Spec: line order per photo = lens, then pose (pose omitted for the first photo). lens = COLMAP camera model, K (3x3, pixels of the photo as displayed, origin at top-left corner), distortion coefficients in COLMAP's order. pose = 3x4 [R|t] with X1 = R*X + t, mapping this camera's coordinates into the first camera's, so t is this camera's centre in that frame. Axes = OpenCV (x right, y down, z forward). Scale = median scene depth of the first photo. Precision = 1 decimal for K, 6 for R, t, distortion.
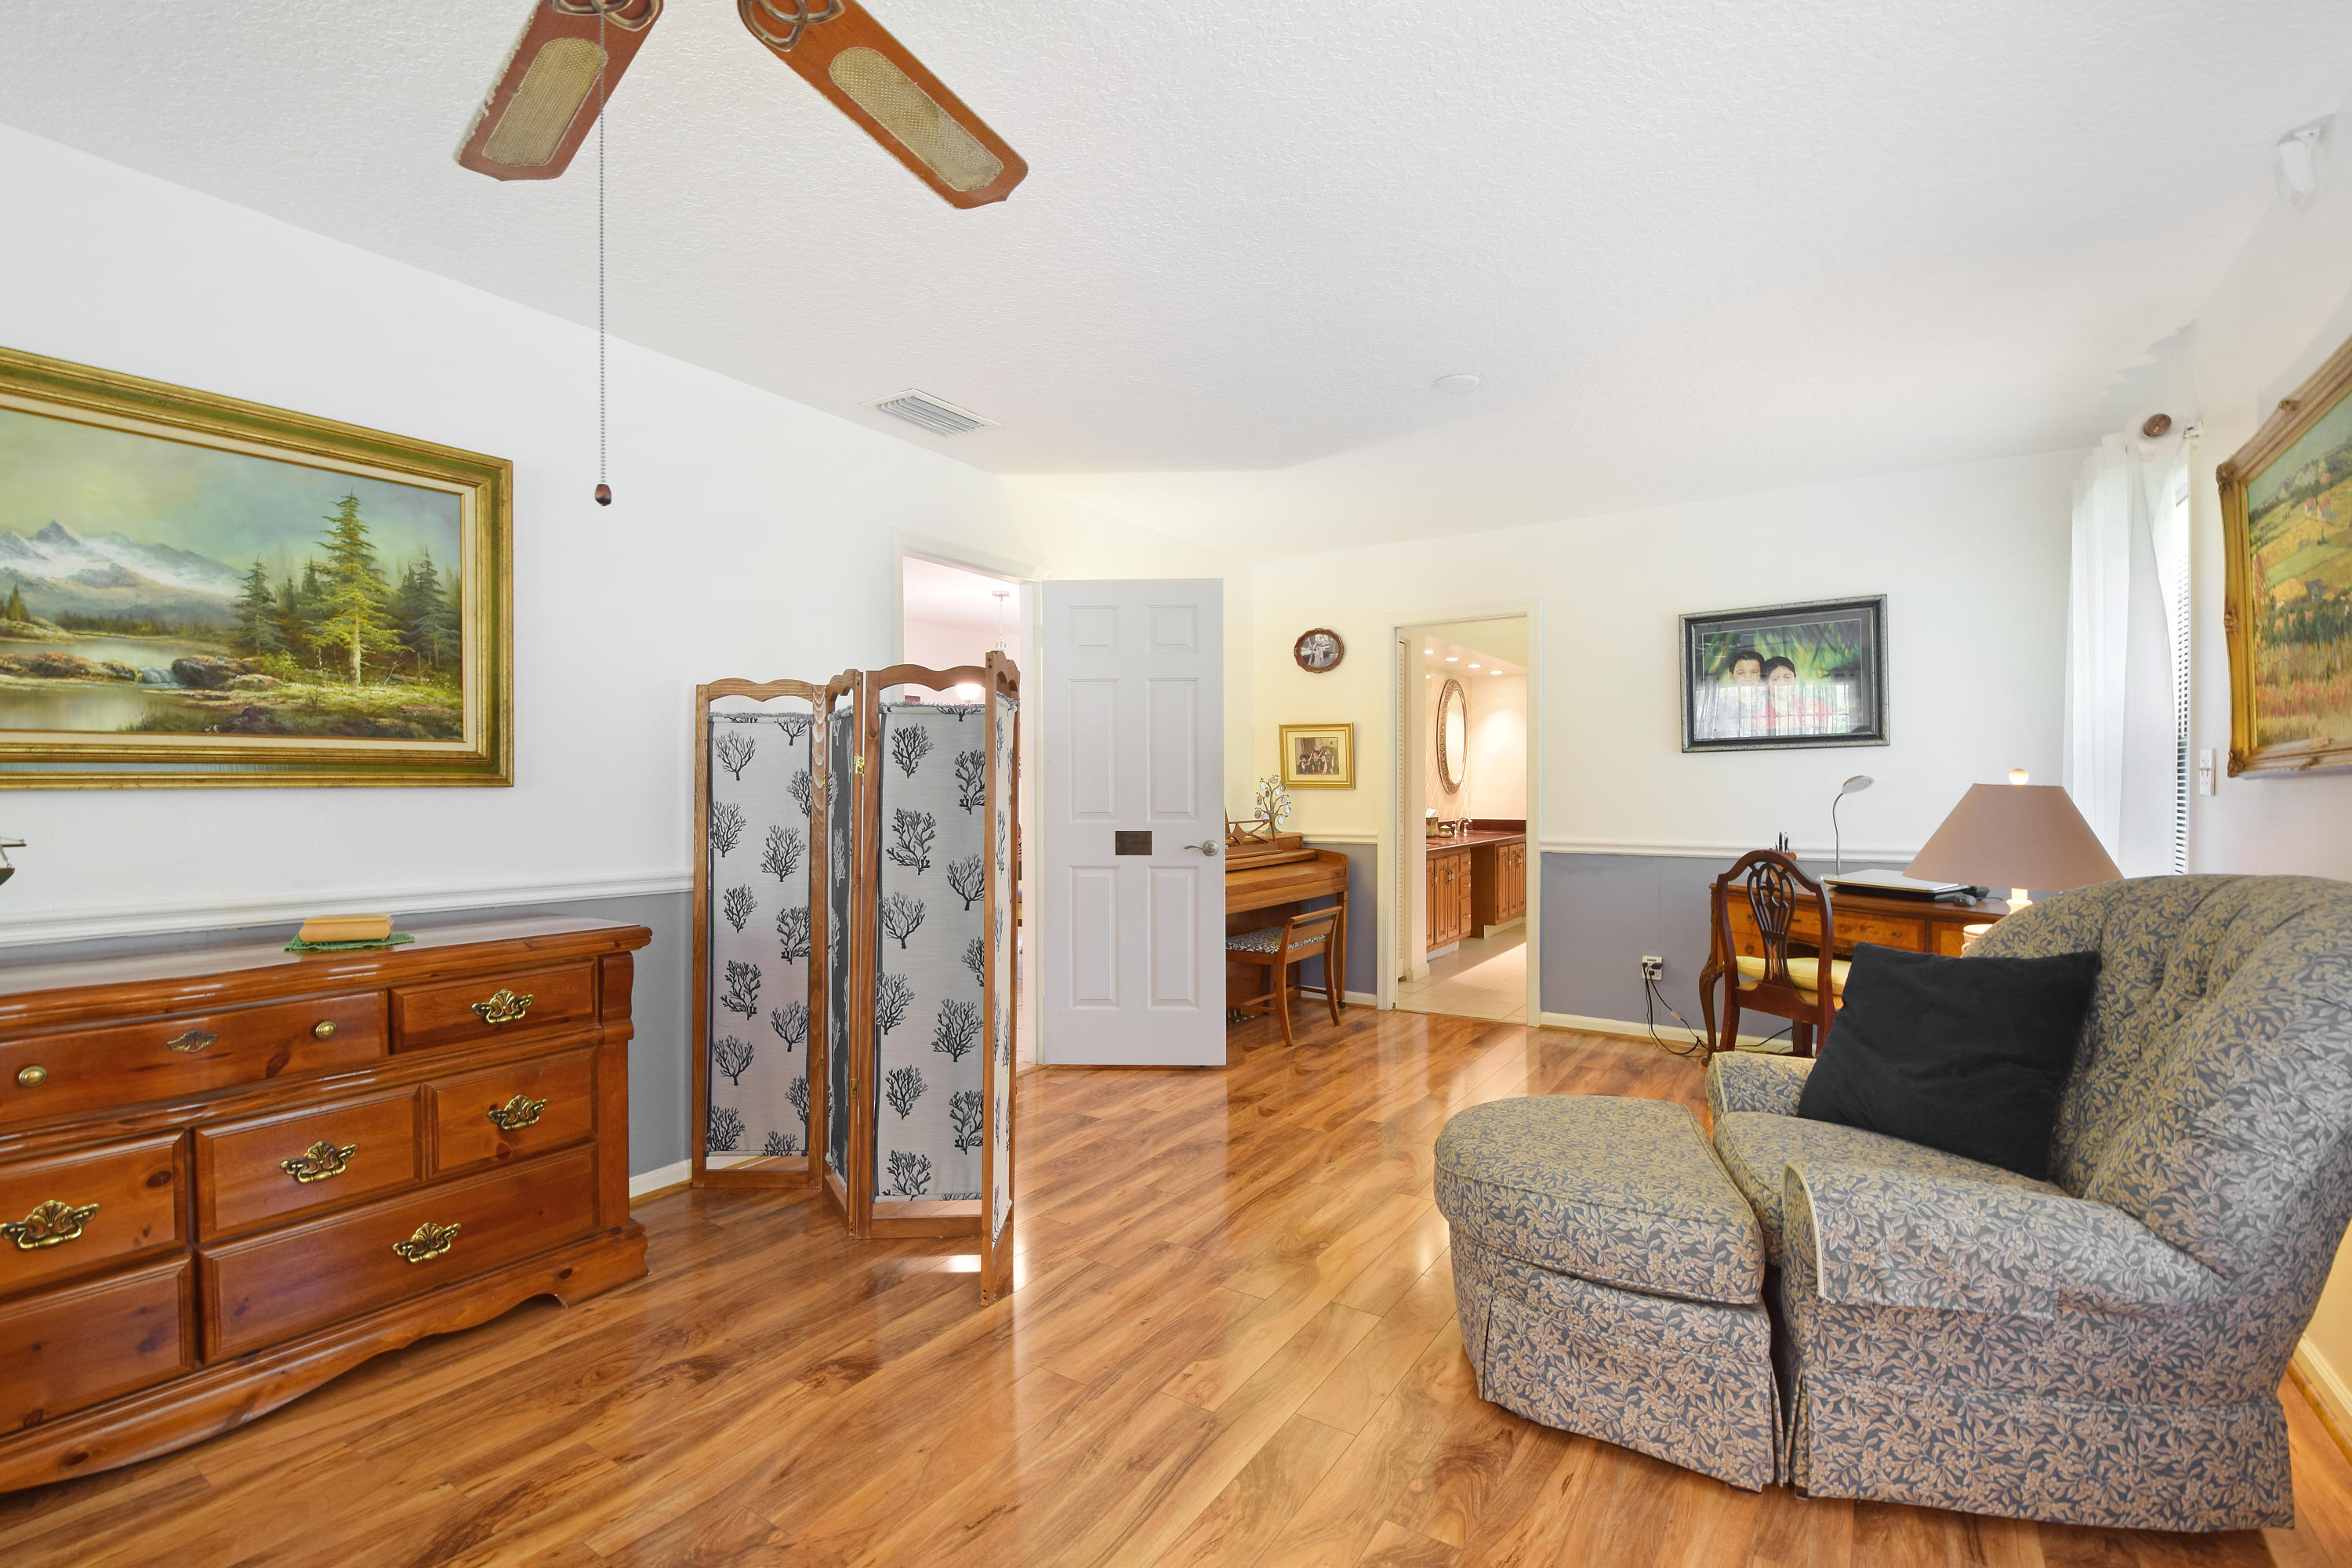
lens RADIAL K [[1039.1, 0, 1201.9], [0, 1039.1, 784.9], [0, 0, 1]] dist [0.003334, -0.012240]
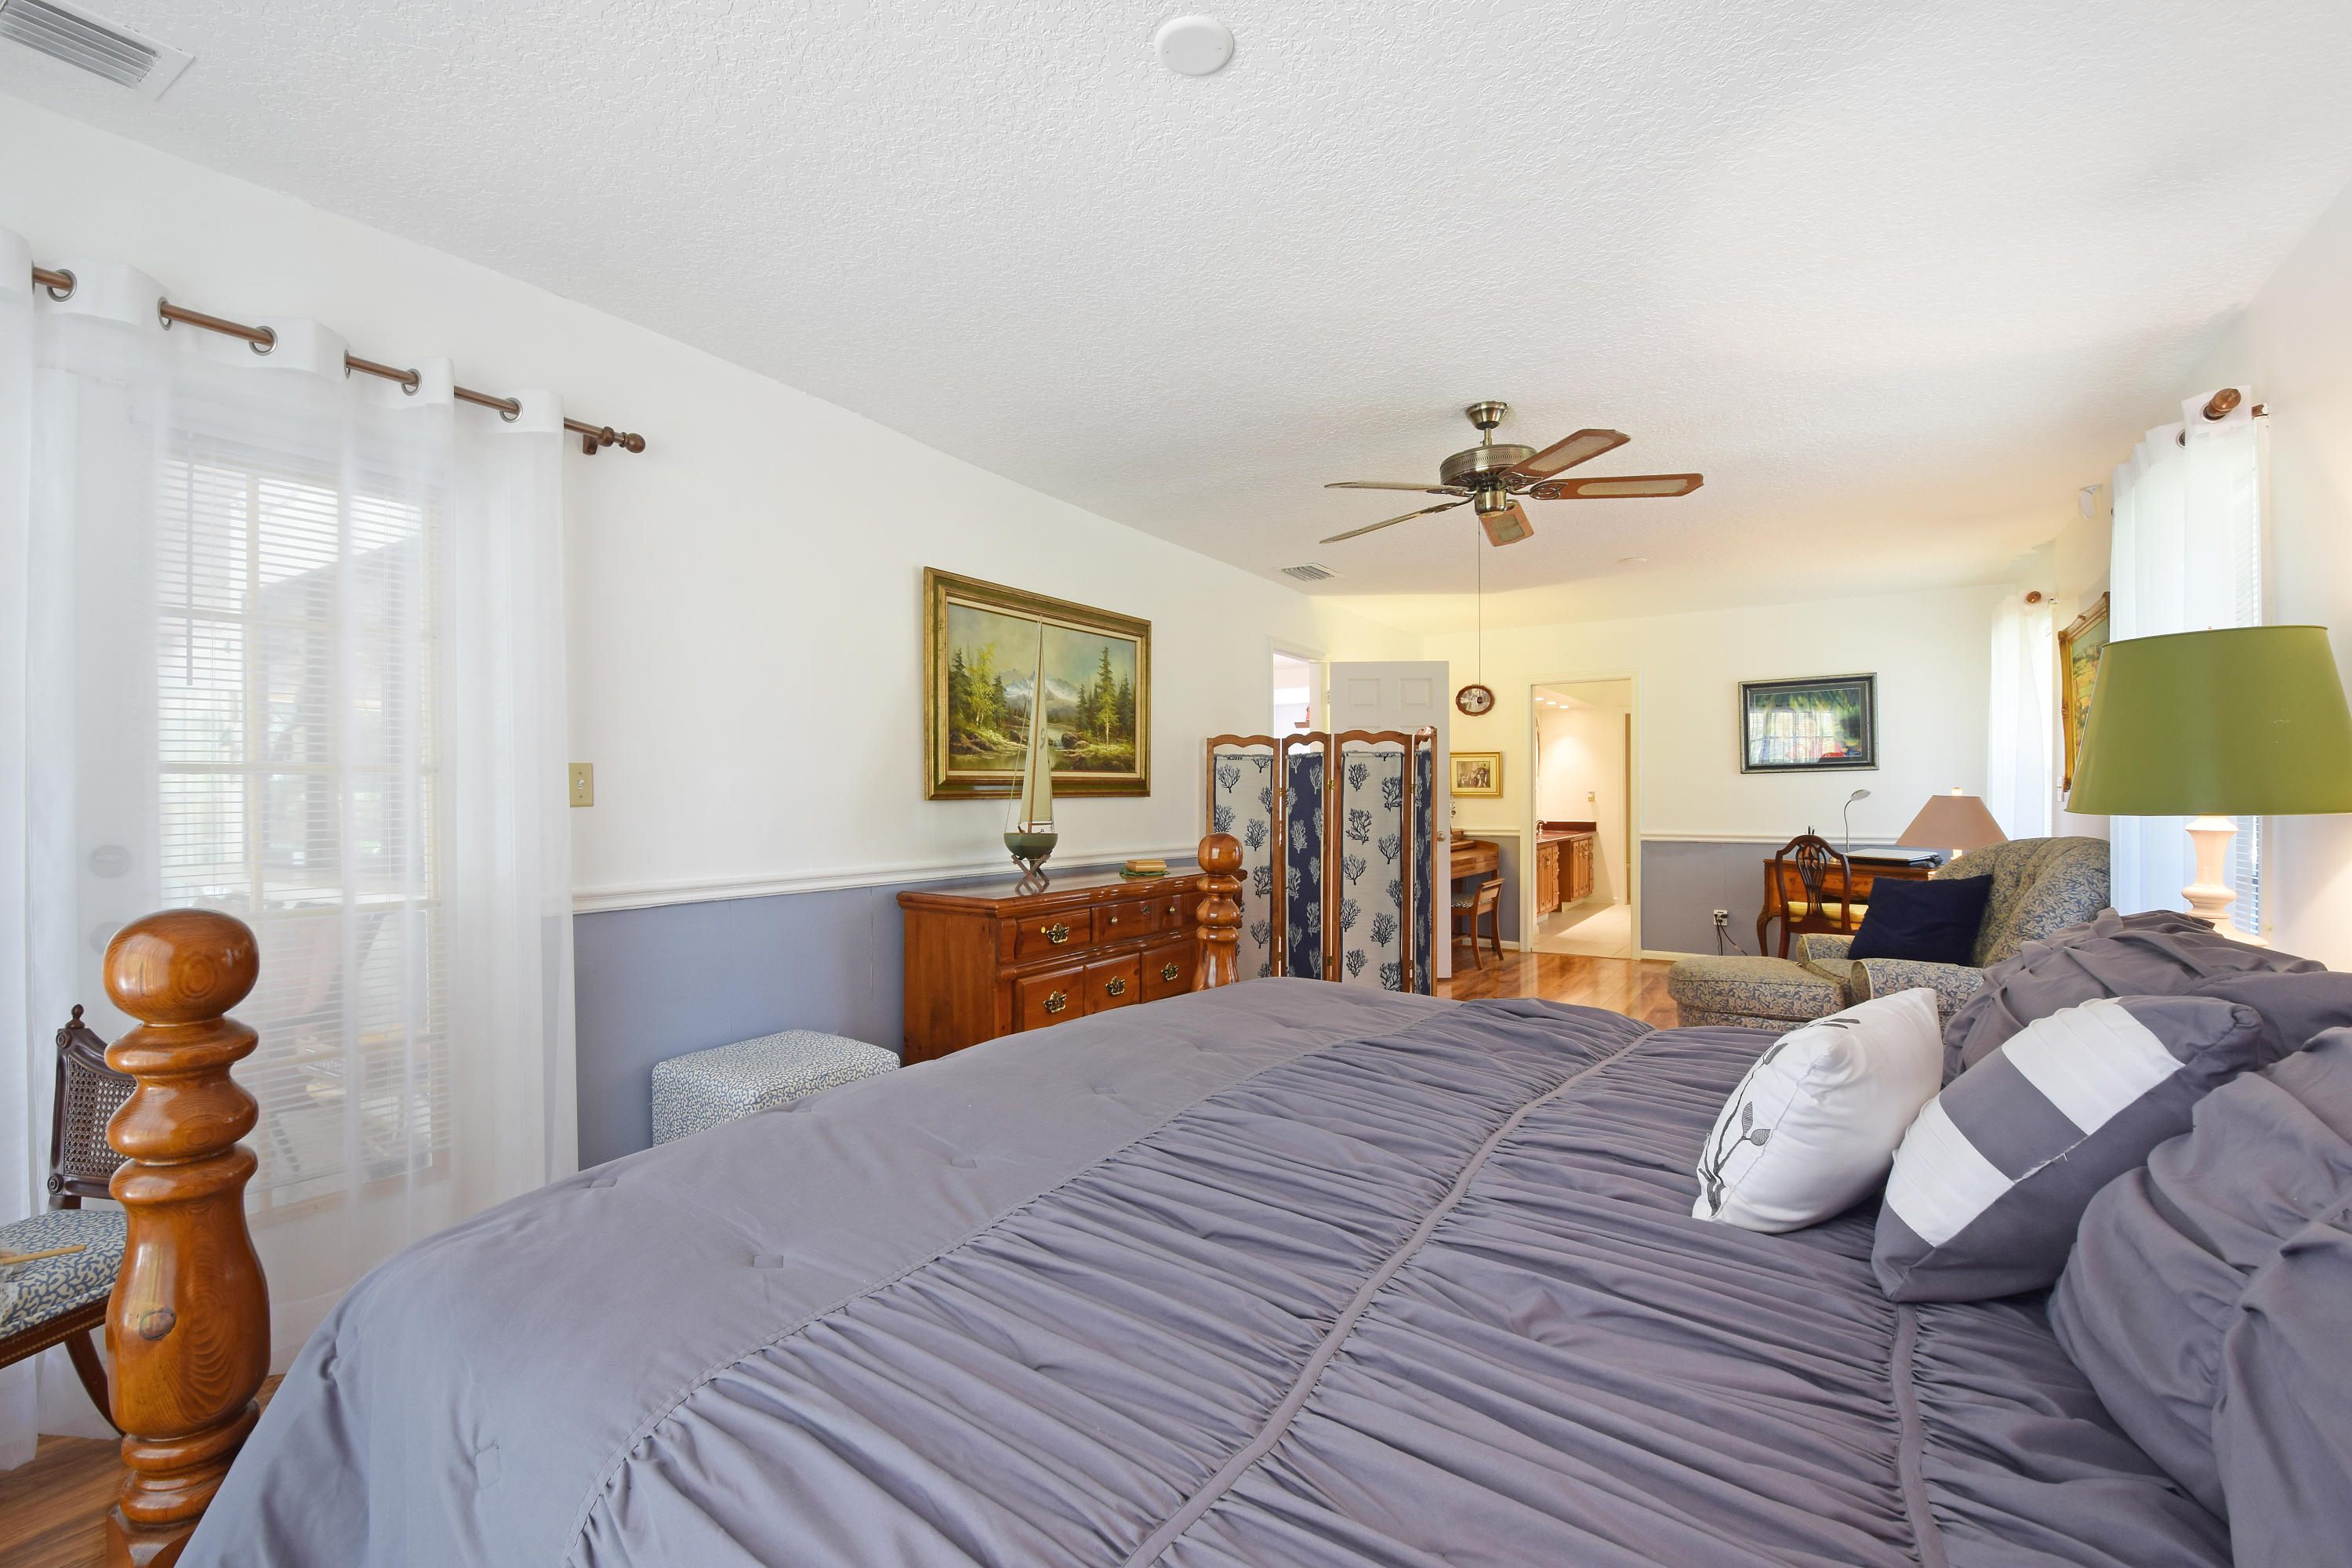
lens RADIAL K [[1039.1, 0, 1176.3], [0, 1039.1, 780.0], [0, 0, 1]] dist [0.003334, -0.012240]
pose [[0.999965, 0.000486, 0.008348, -0.556705], [-0.000380, 0.999919, -0.012730, -0.003727], [-0.008353, 0.012726, 0.999884, -0.751245]]
